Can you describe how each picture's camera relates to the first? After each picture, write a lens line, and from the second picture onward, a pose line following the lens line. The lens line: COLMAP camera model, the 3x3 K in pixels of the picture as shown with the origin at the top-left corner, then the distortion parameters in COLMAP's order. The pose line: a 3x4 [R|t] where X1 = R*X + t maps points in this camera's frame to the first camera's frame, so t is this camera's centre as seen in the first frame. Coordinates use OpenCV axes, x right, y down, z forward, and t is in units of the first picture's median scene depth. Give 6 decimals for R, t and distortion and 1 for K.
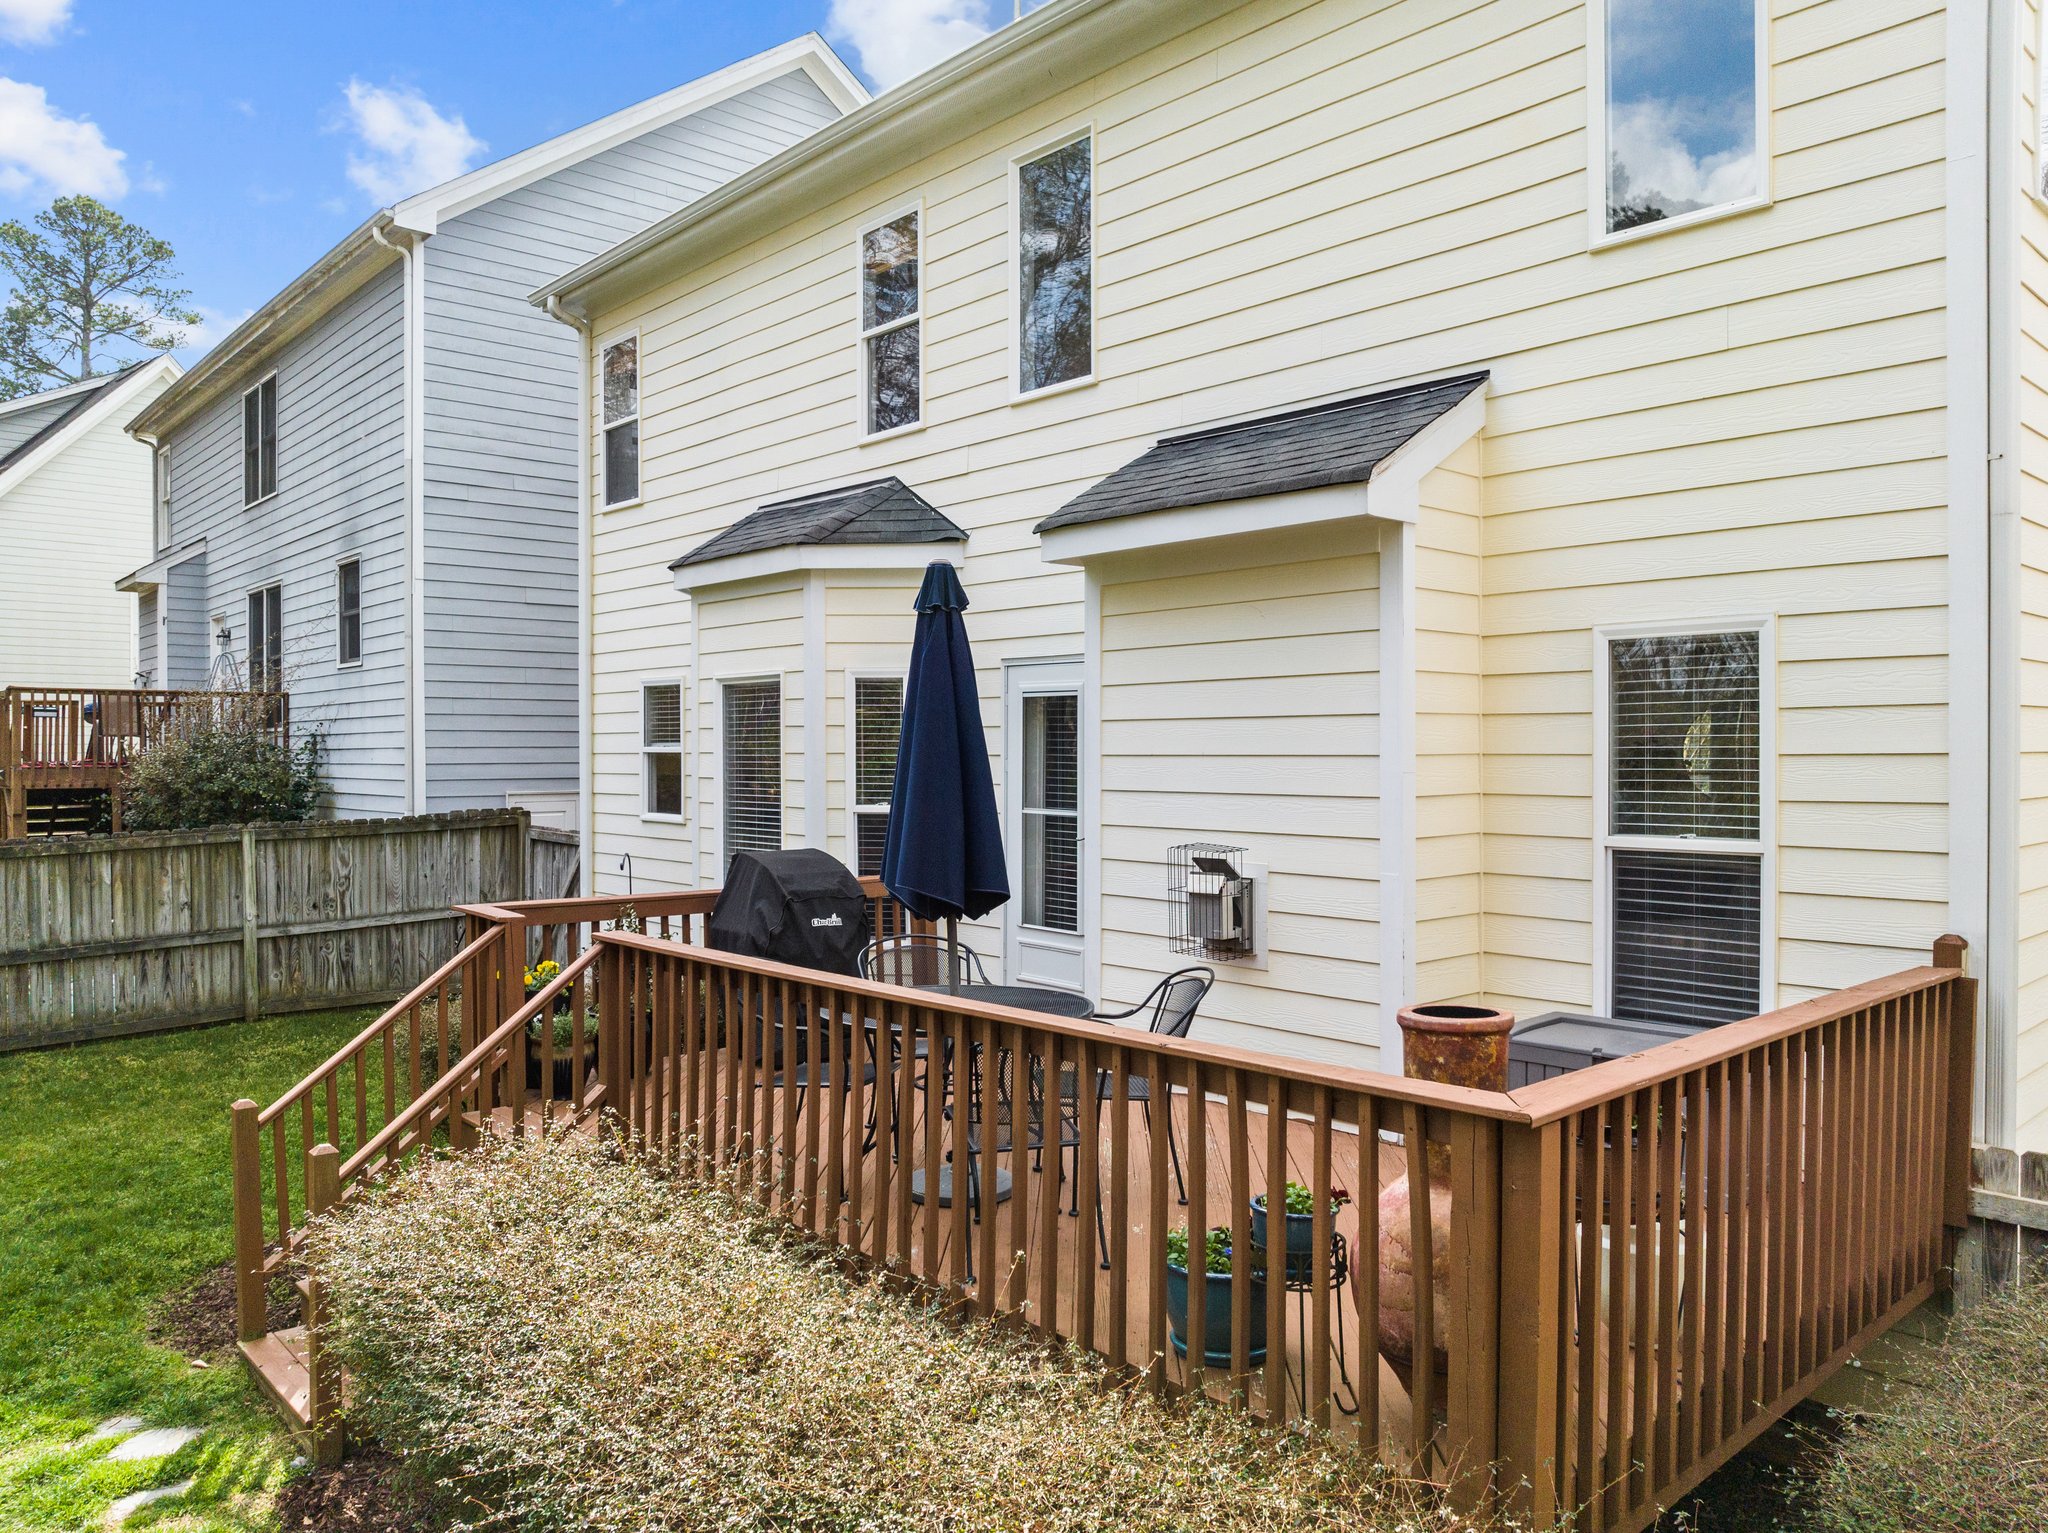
lens RADIAL K [[1452.4, 0, 1024.0], [0, 1452.4, 766.5], [0, 0, 1]] dist [-0.060023, 0.034750]
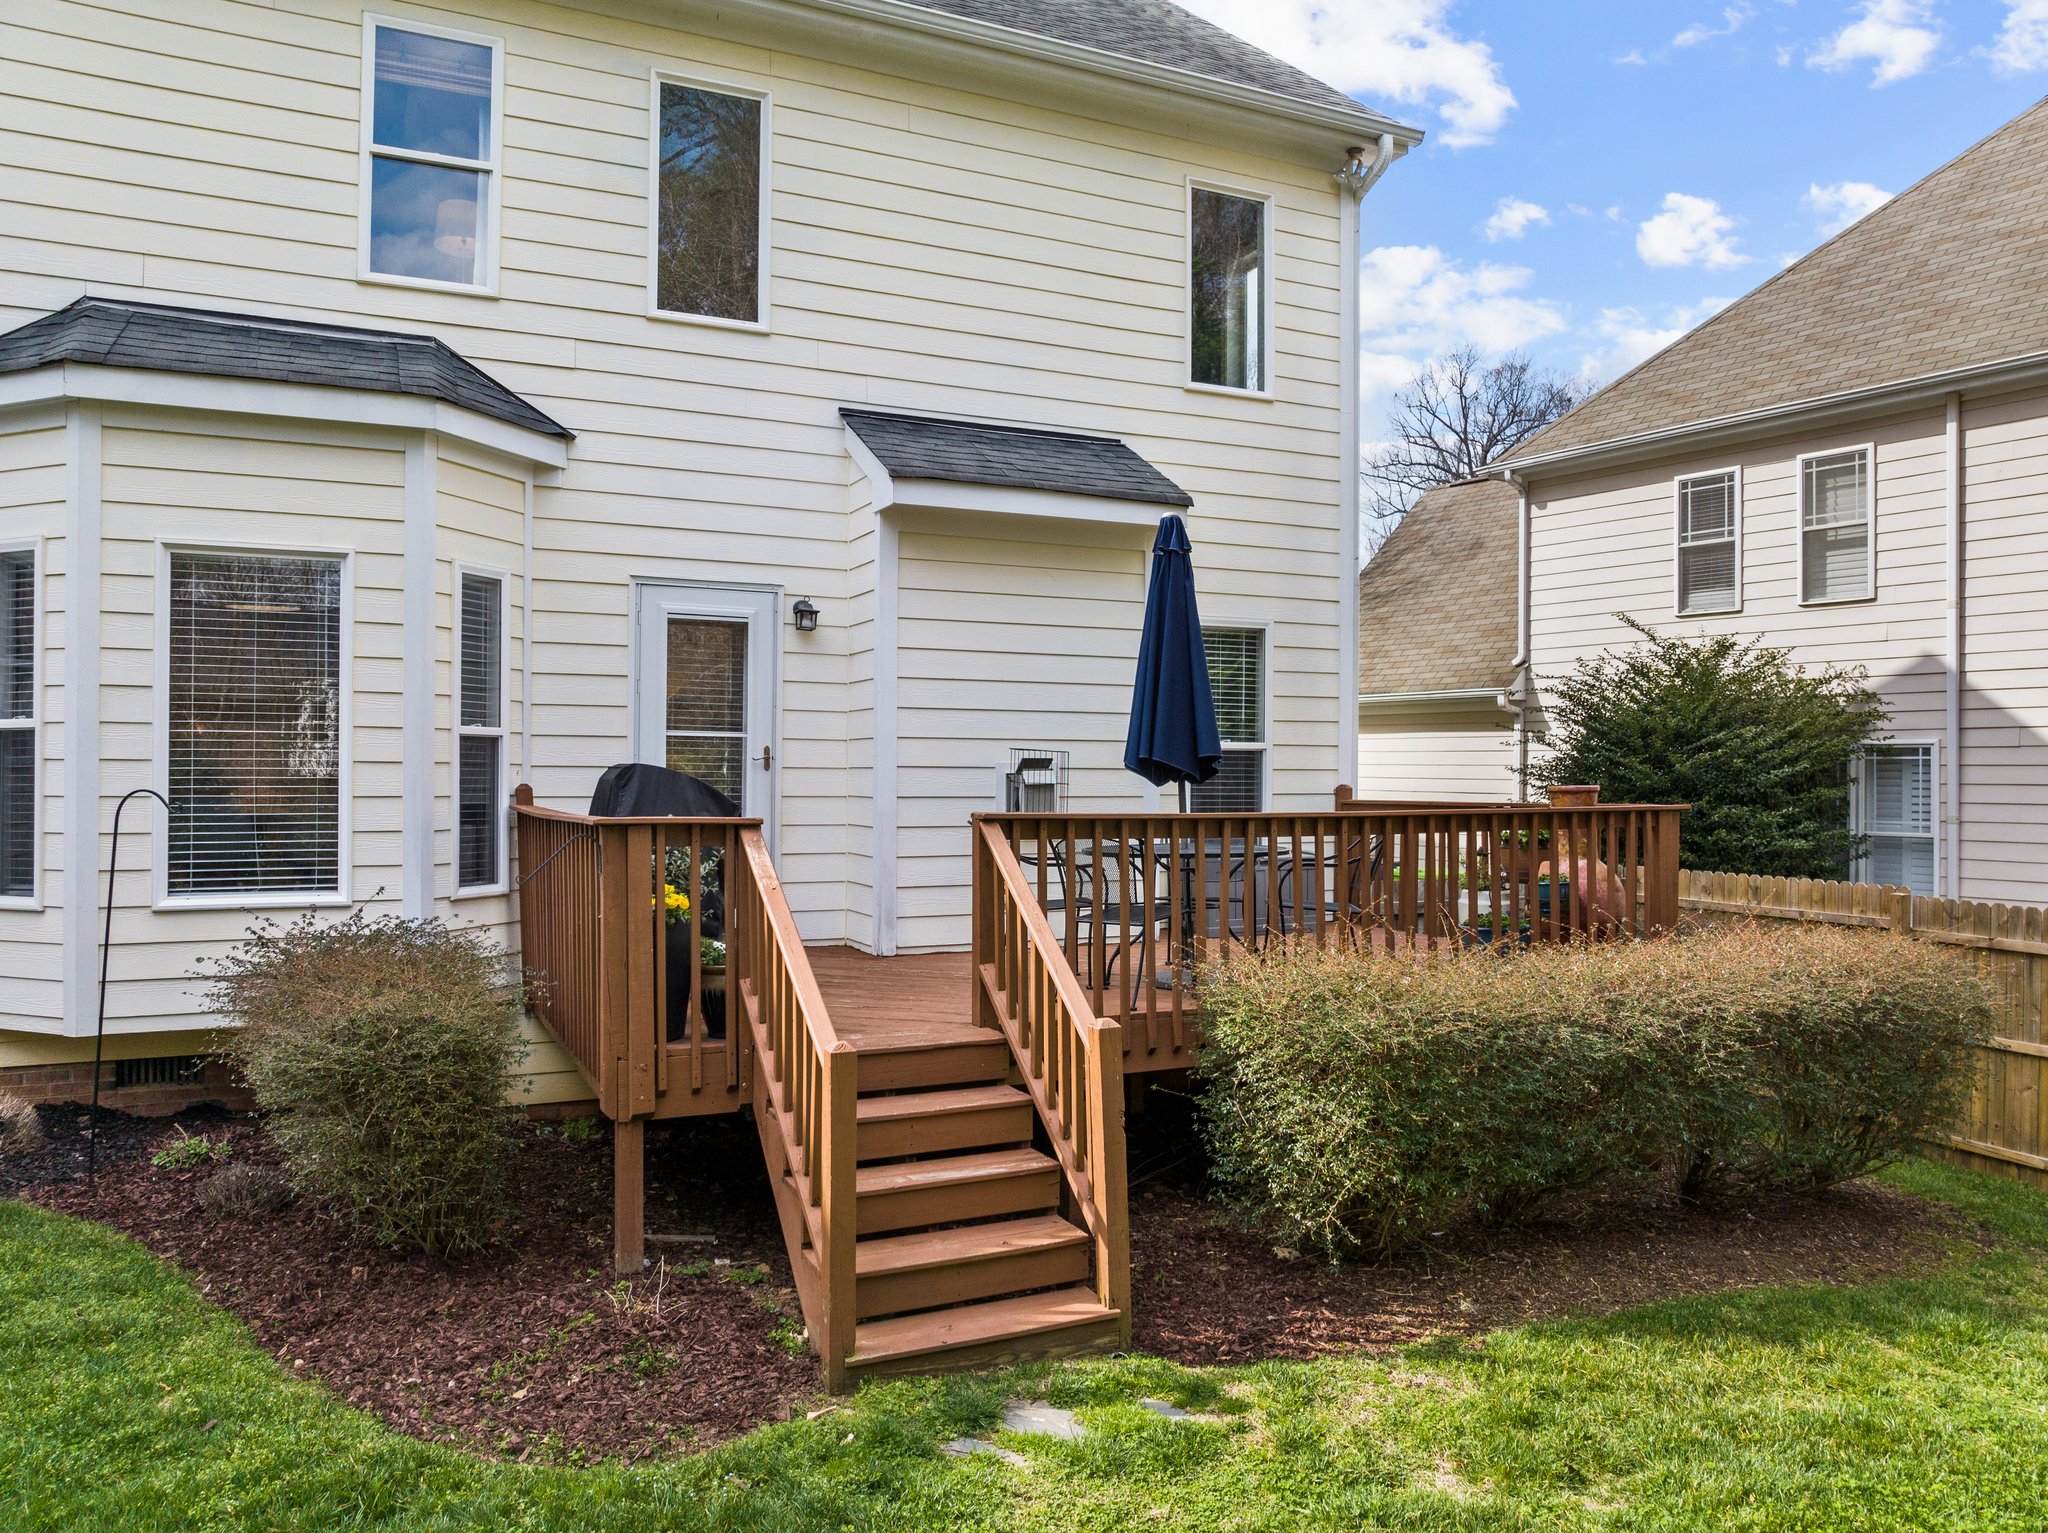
lens RADIAL K [[1465.2, 0, 1047.2], [0, 1465.2, 779.2], [0, 0, 1]] dist [-0.060437, 0.044754]
pose [[0.292030, 0.000291, 0.956409, -0.555790], [0.004515, 0.999988, -0.001683, 0.041641], [-0.956399, 0.004809, 0.292025, 0.291525]]
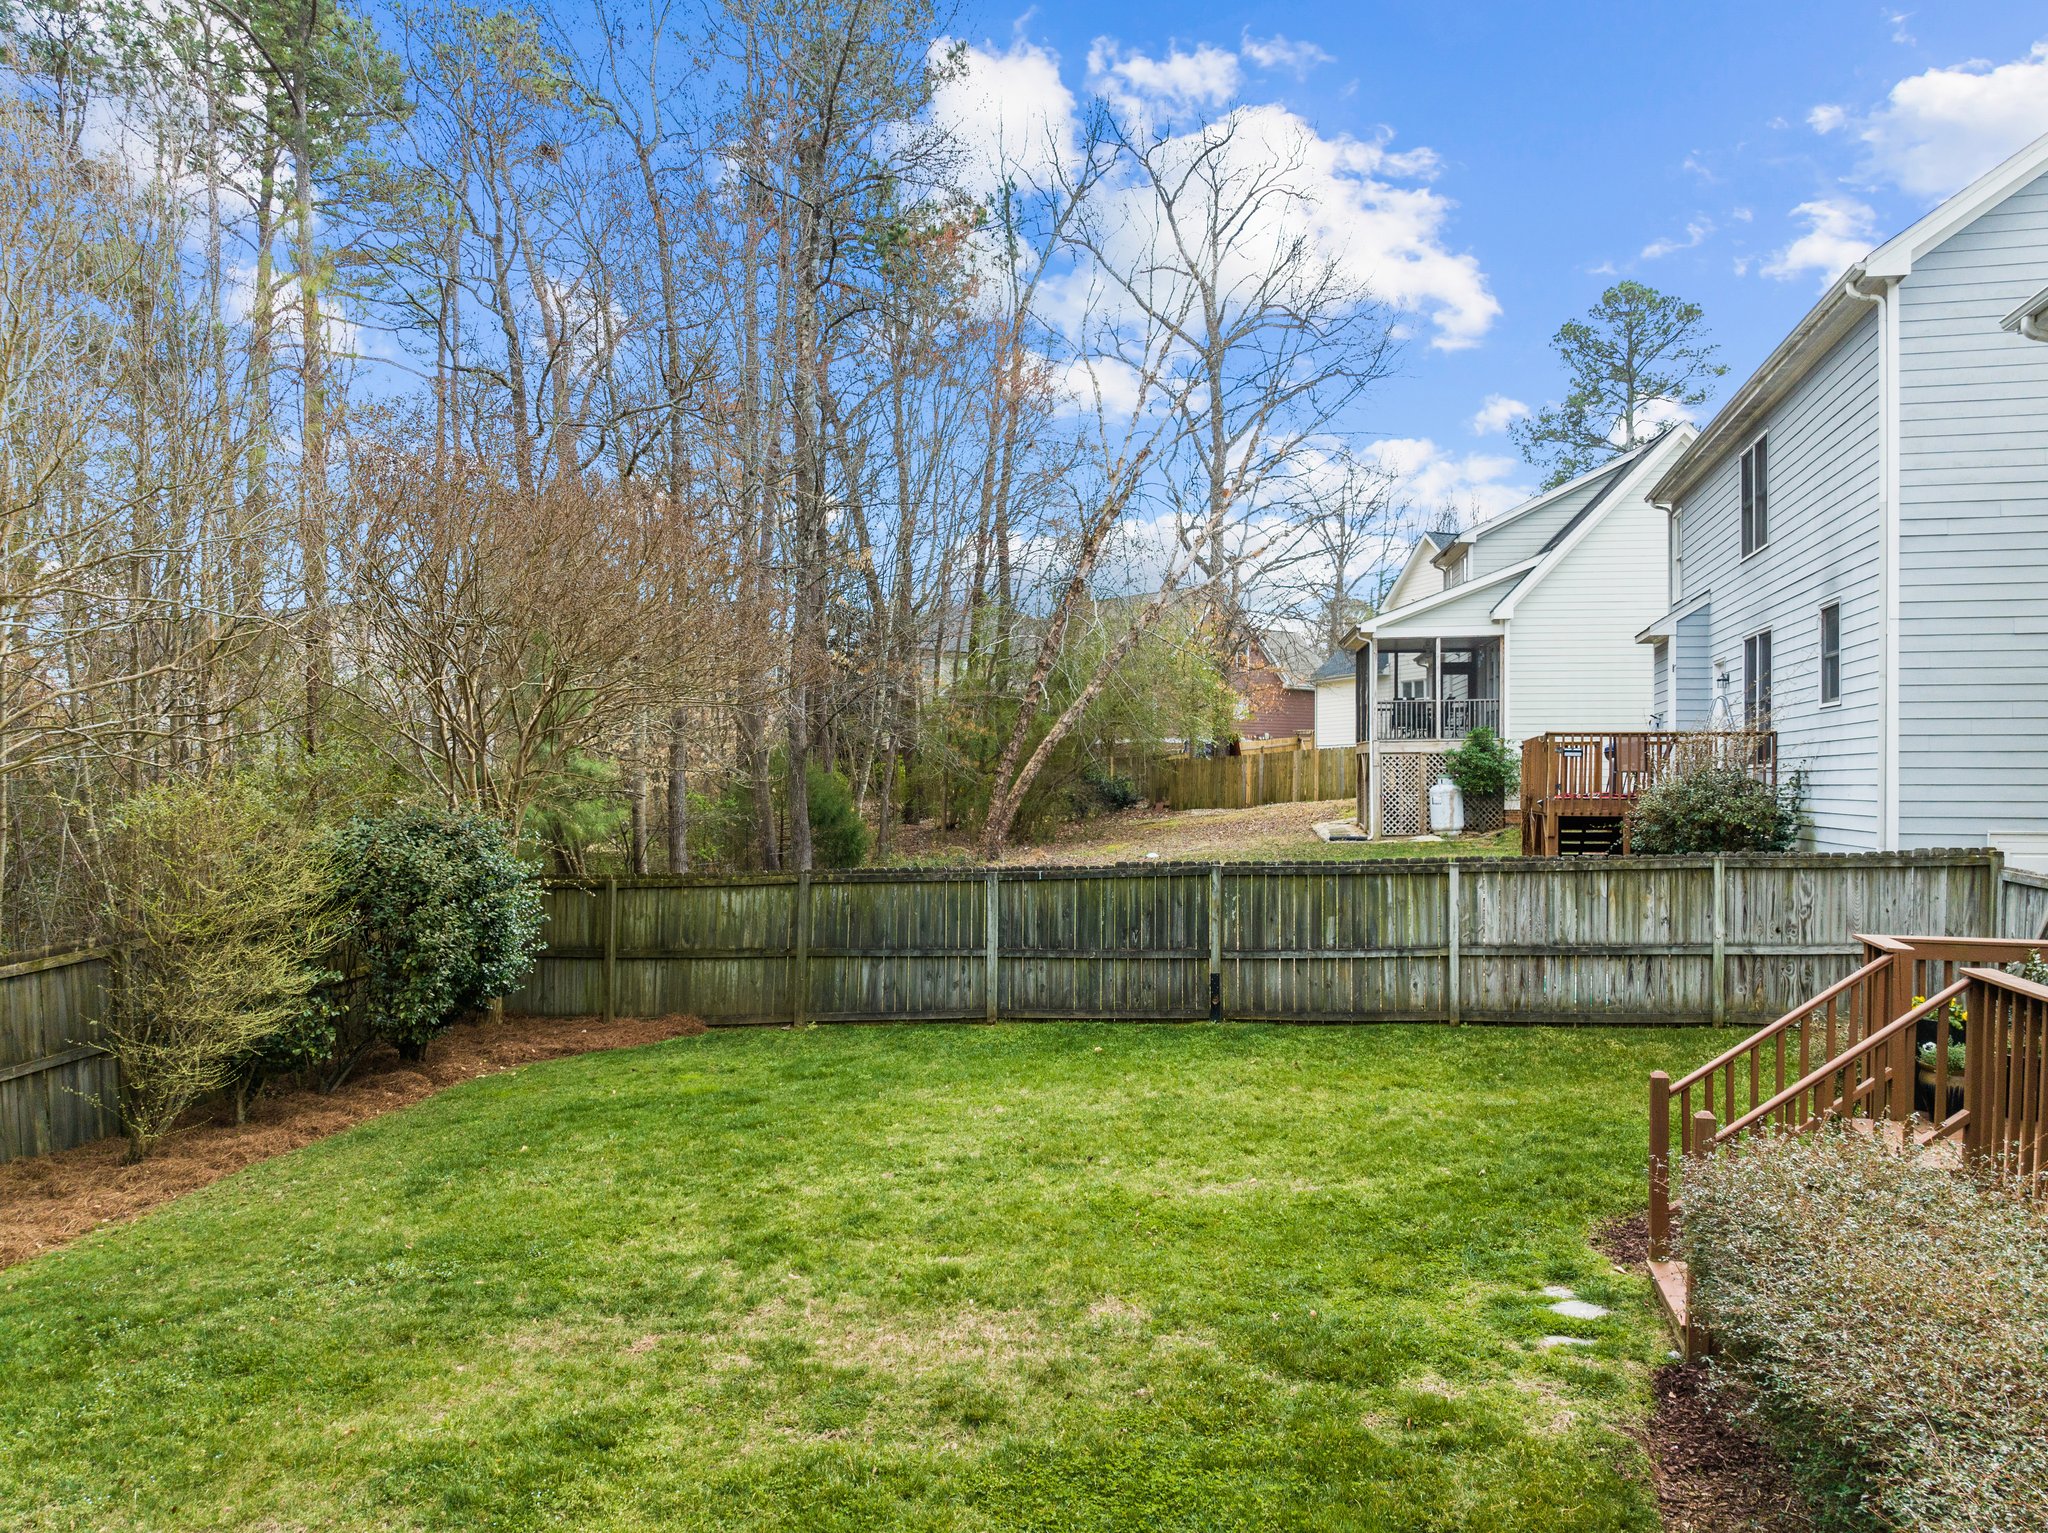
lens RADIAL K [[1452.4, 0, 1024.0], [0, 1452.4, 766.5], [0, 0, 1]] dist [-0.060023, 0.034750]
pose [[0.552612, -0.004044, -0.833429, 0.093066], [-0.012478, 0.999836, -0.013125, -0.005808], [0.833346, 0.017653, 0.552470, -0.080280]]
